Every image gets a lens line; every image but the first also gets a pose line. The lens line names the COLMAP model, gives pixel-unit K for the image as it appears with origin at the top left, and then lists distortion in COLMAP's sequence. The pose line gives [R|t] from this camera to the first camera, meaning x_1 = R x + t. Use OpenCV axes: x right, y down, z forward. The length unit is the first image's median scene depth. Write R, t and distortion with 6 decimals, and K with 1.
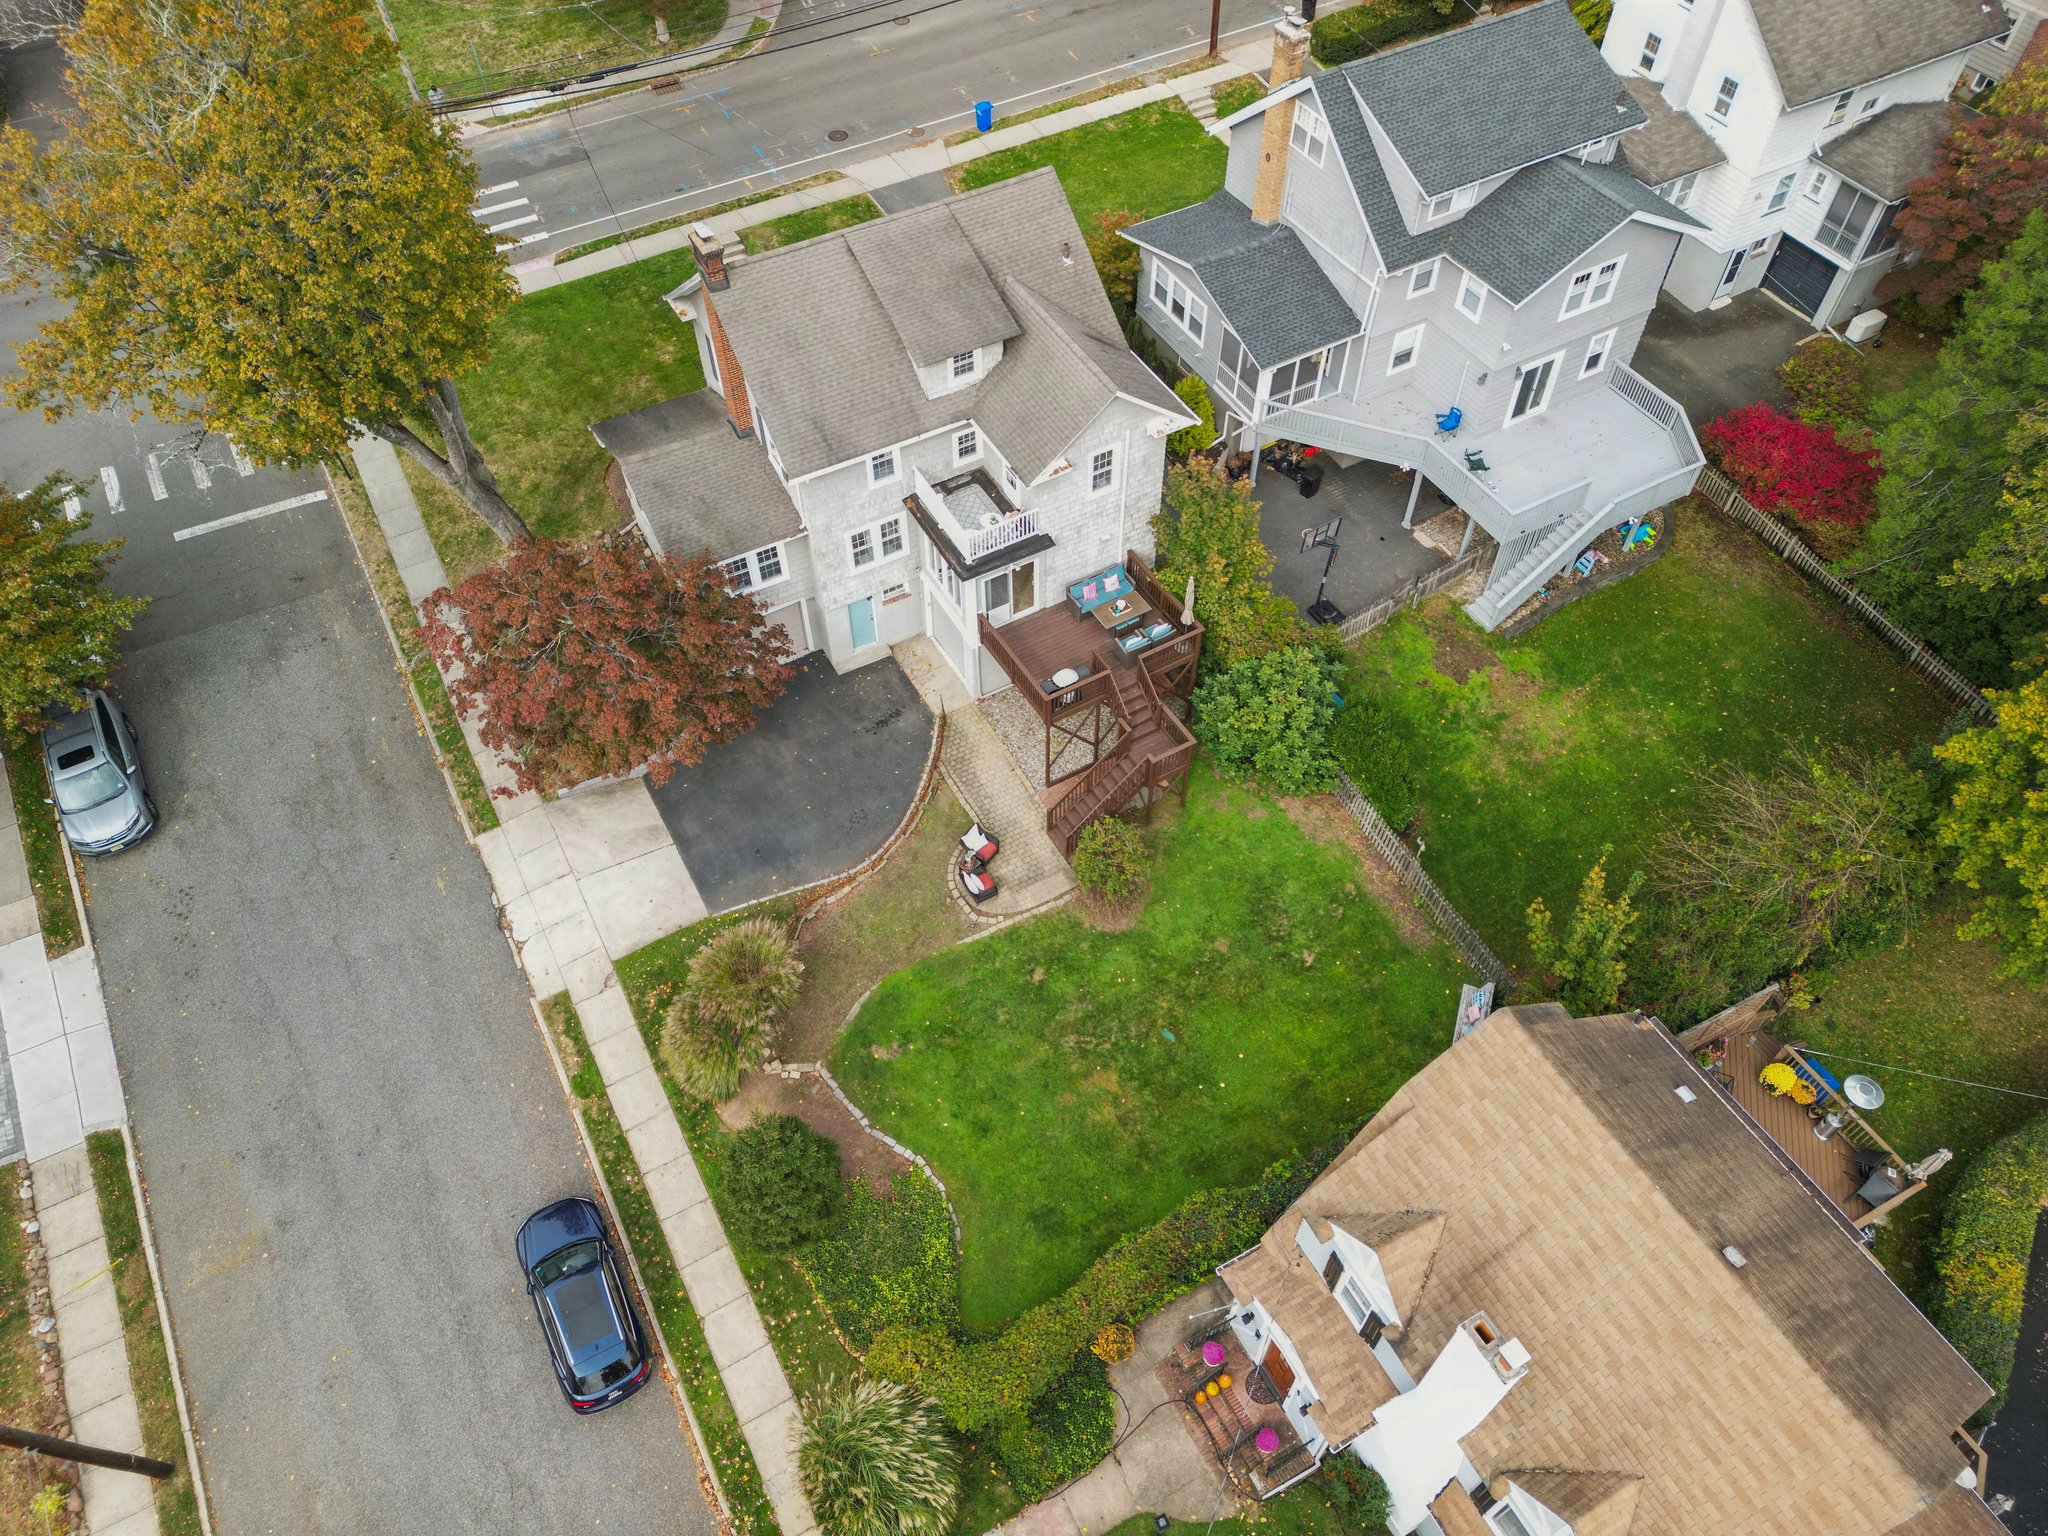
lens RADIAL K [[1436.1, 0, 1027.6], [0, 1436.1, 770.0], [0, 0, 1]] dist [0.047132, -0.026377]
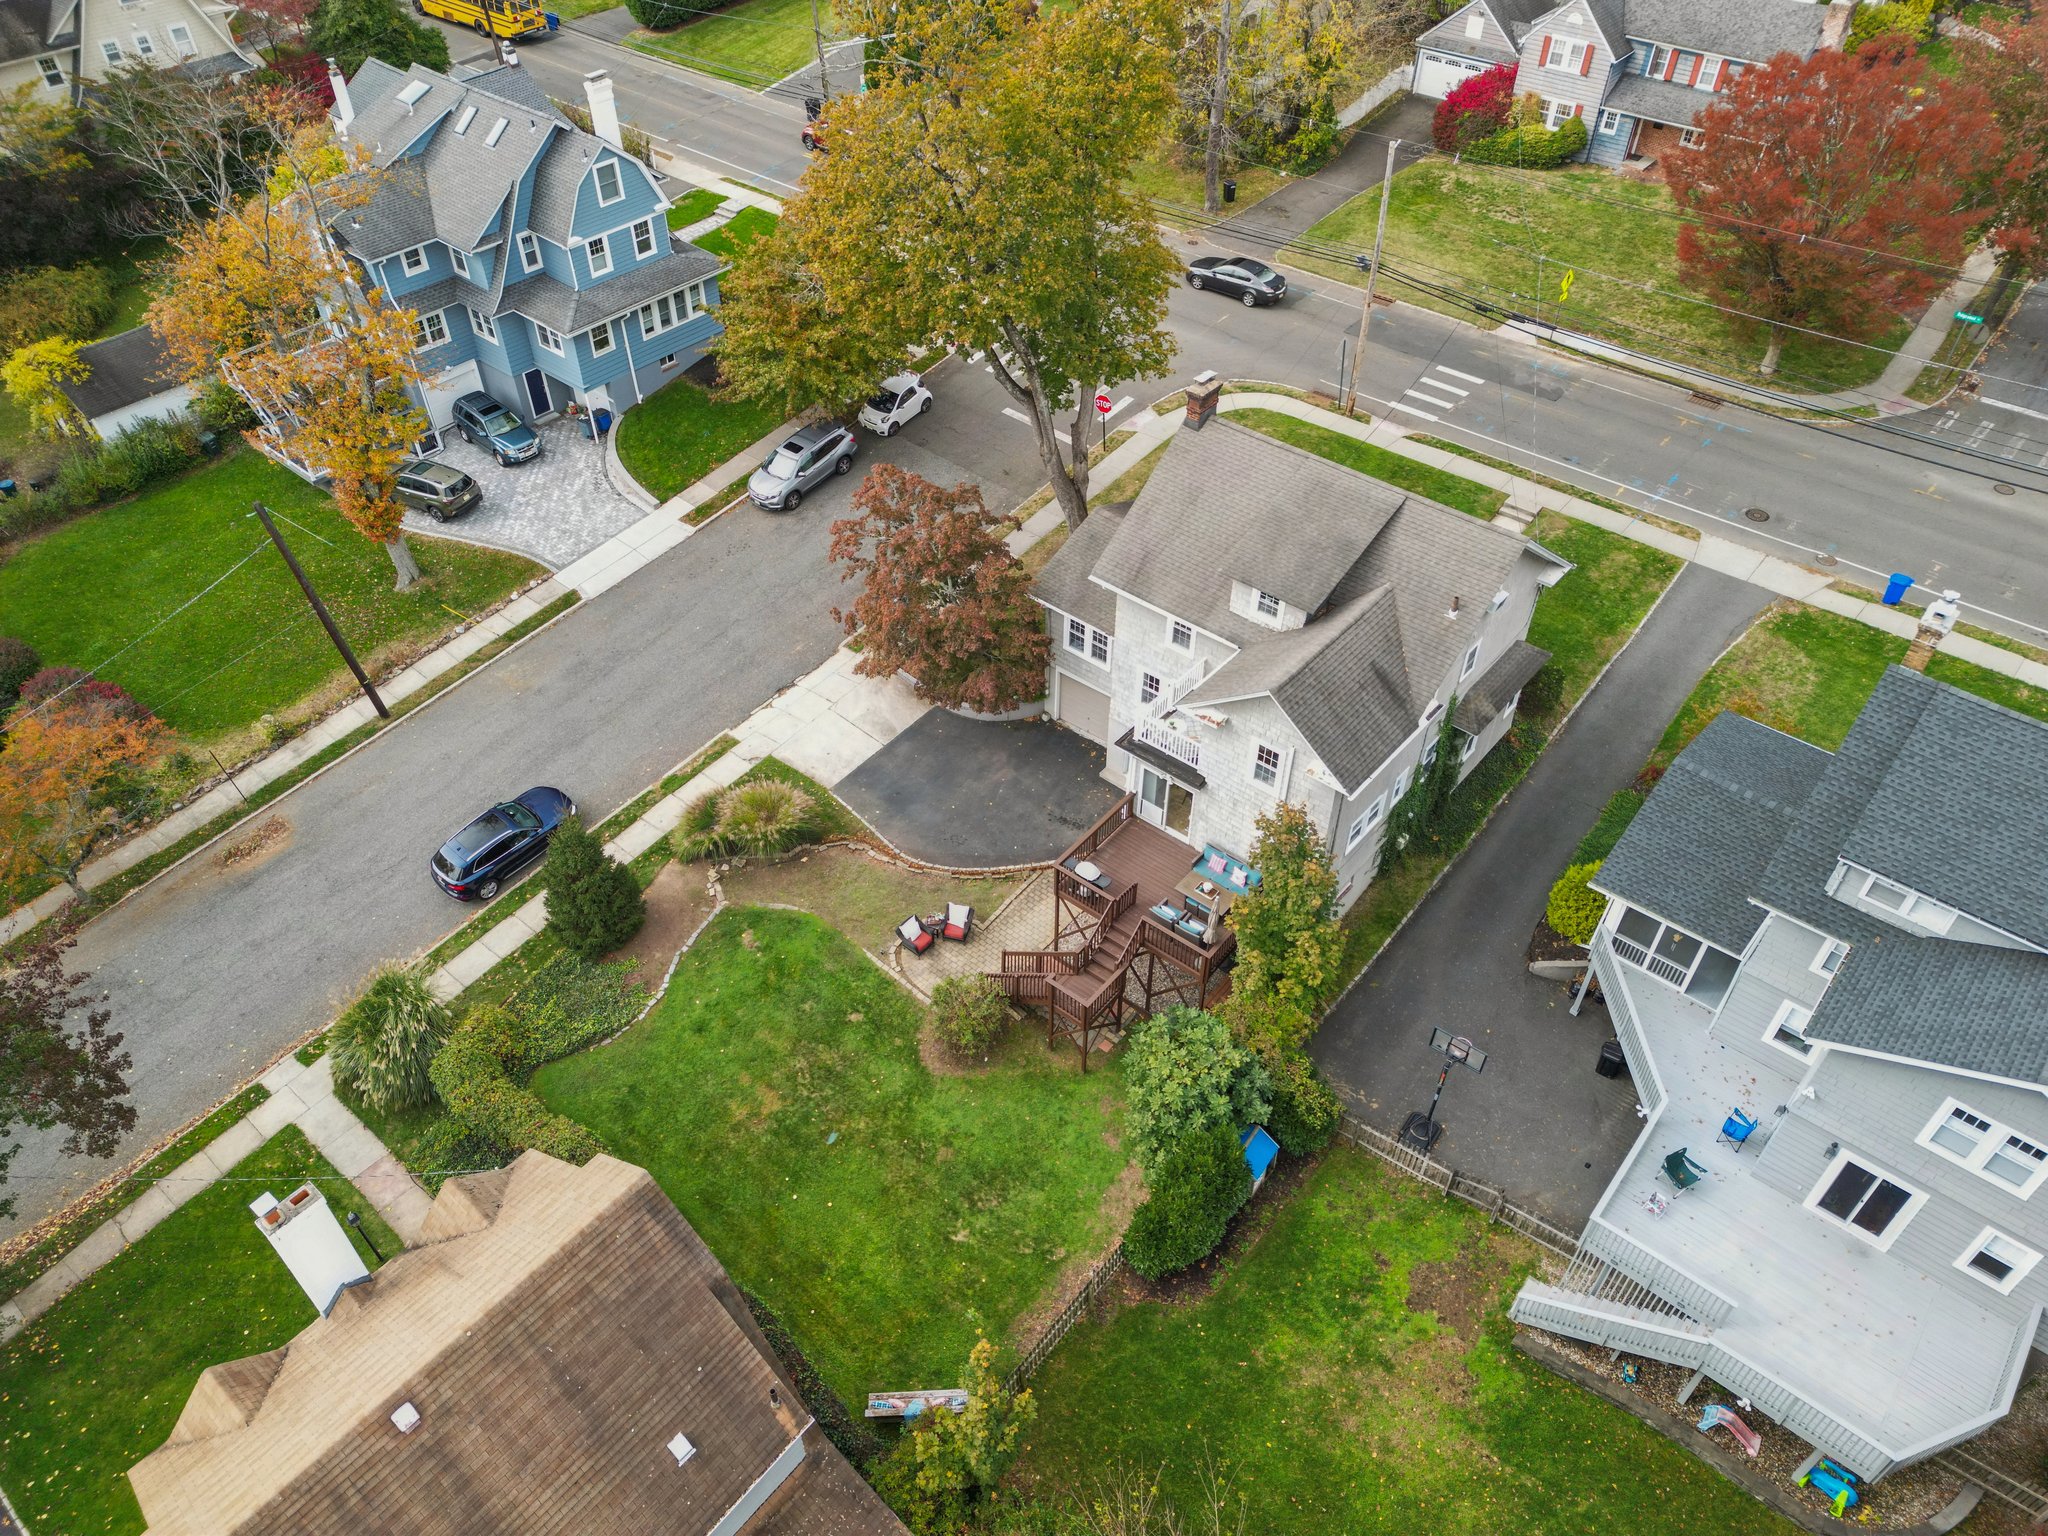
lens RADIAL K [[1436.1, 0, 1014.0], [0, 1436.1, 756.5], [0, 0, 1]] dist [0.047132, -0.026377]
pose [[0.350980, 0.641427, -0.682191, 0.624533], [-0.733701, 0.641047, 0.225260, -0.295852], [0.581804, 0.421462, 0.695610, 0.224046]]
